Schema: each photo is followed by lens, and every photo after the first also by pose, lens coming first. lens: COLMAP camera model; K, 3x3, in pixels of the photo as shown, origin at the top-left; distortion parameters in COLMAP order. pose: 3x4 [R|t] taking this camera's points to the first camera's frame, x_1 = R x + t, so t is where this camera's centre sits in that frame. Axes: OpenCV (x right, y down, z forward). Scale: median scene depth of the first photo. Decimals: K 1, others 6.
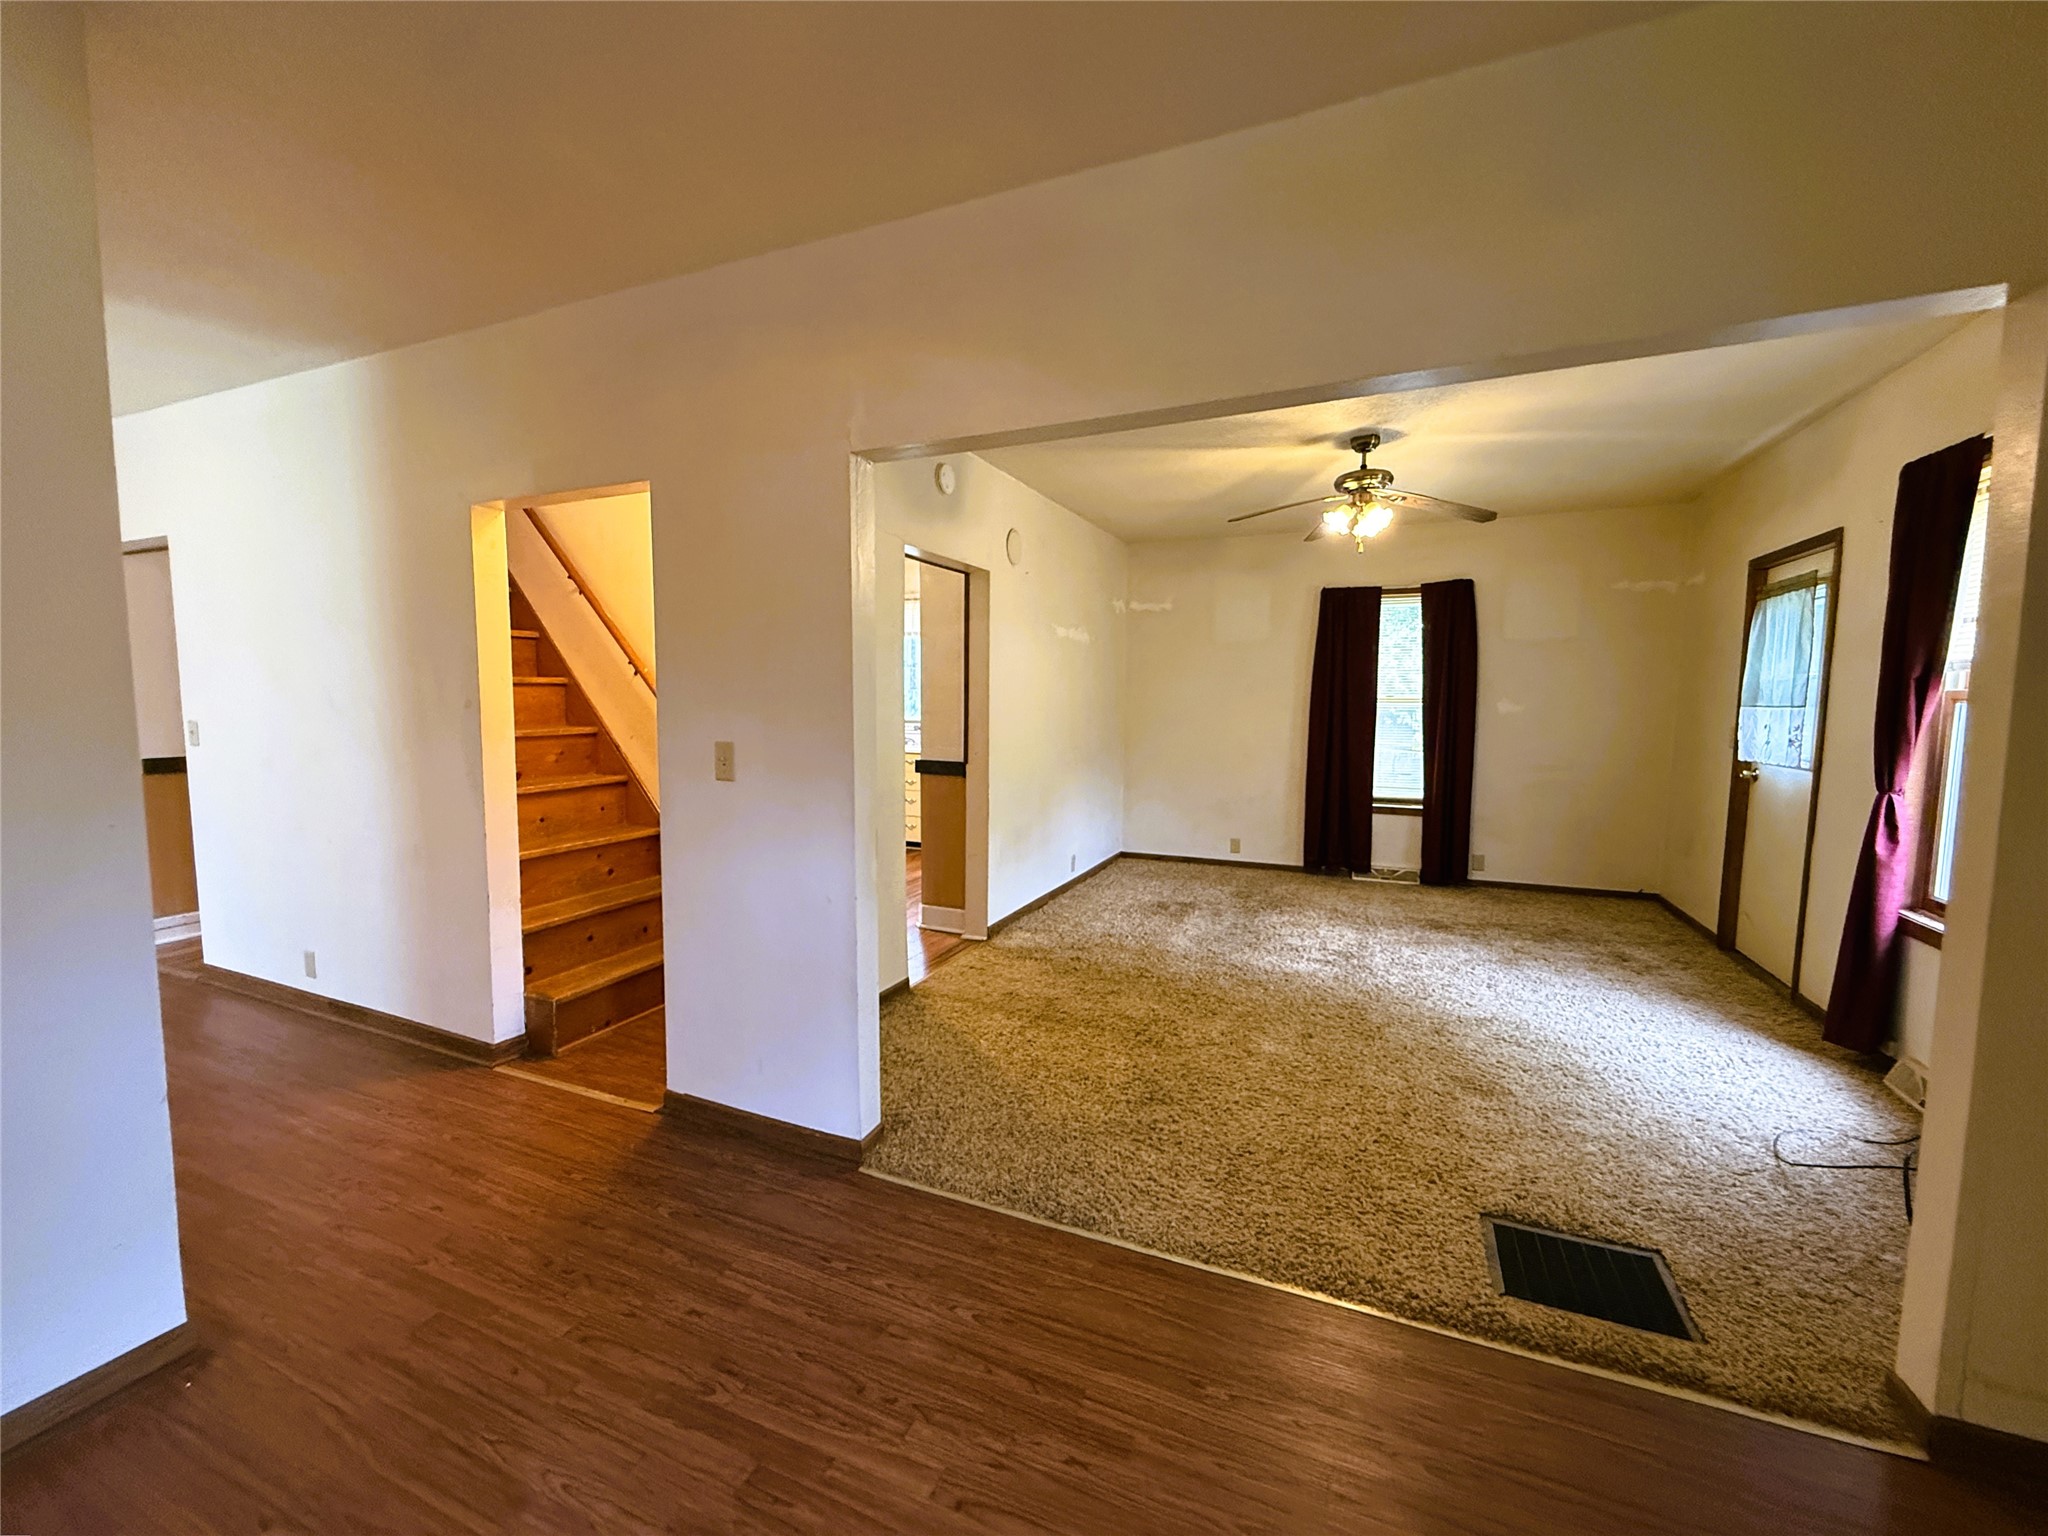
lens RADIAL K [[819.9, 0, 1016.6], [0, 819.9, 767.1], [0, 0, 1]] dist [0.000021, -0.000004]
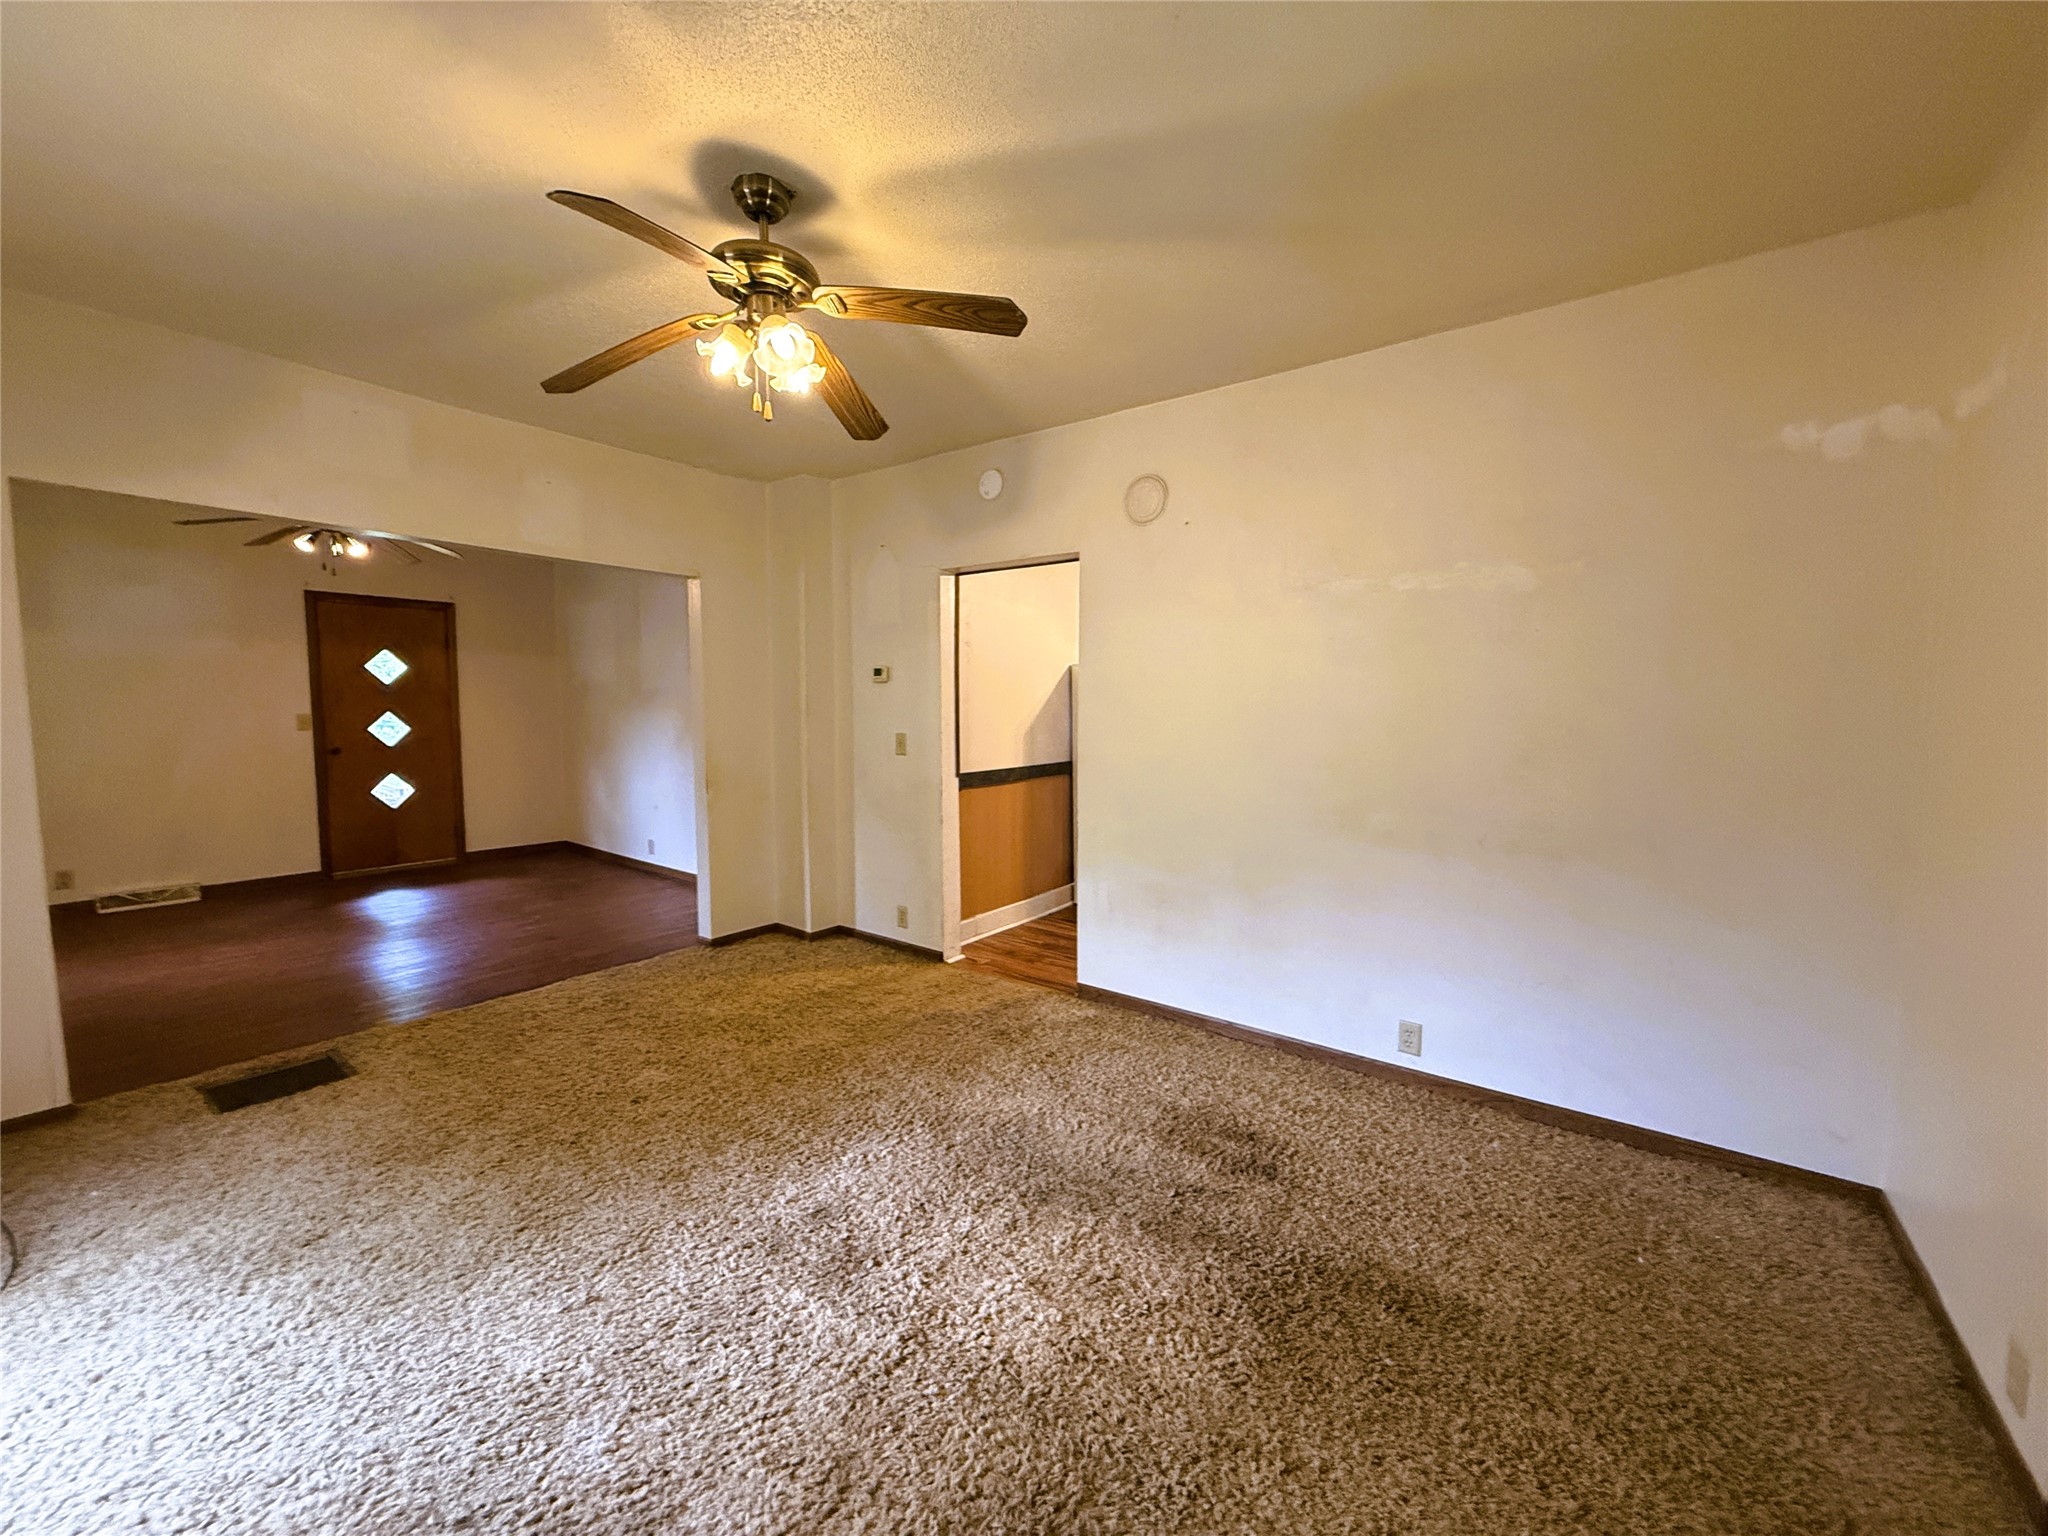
lens RADIAL K [[817.1, 0, 1014.8], [0, 817.1, 763.9], [0, 0, 1]] dist [0.001729, -0.000242]
pose [[-0.226495, 0.069090, -0.971559, 0.770303], [-0.089344, 0.991802, 0.091357, -0.094083], [0.969906, 0.107495, -0.218465, 1.103227]]
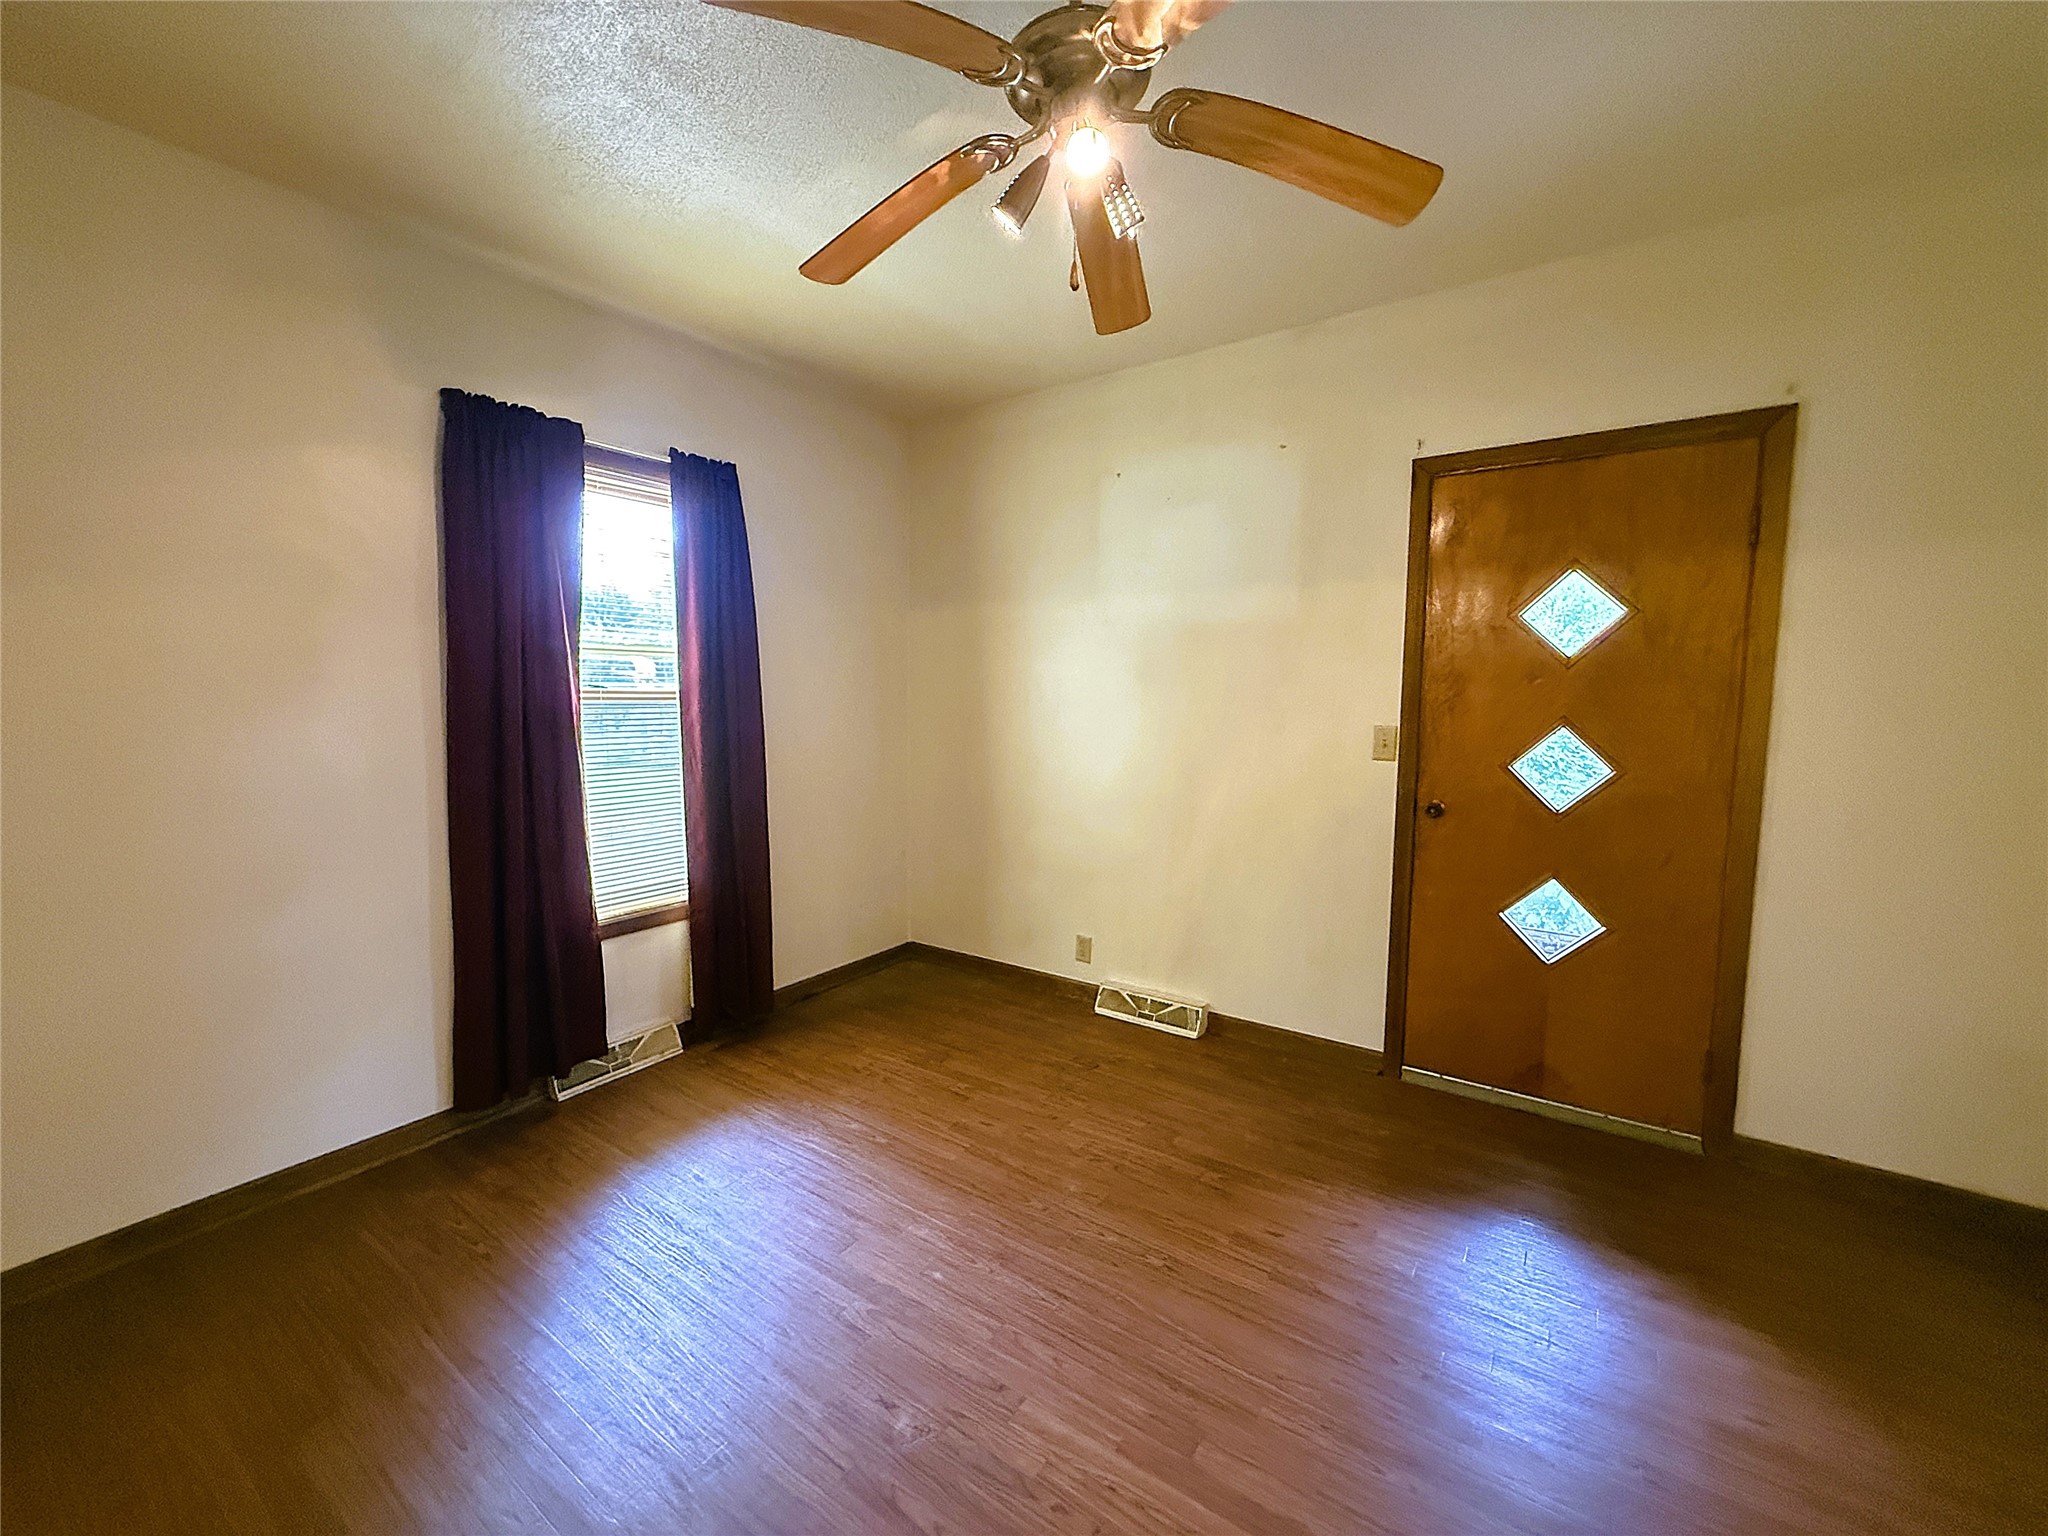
lens RADIAL K [[819.9, 0, 1016.6], [0, 819.9, 767.1], [0, 0, 1]] dist [0.000021, -0.000004]
pose [[-0.978716, -0.024298, 0.203776, -0.089313], [0.010412, 0.985808, 0.167552, -0.030078], [-0.204955, 0.166108, -0.964573, 0.384613]]
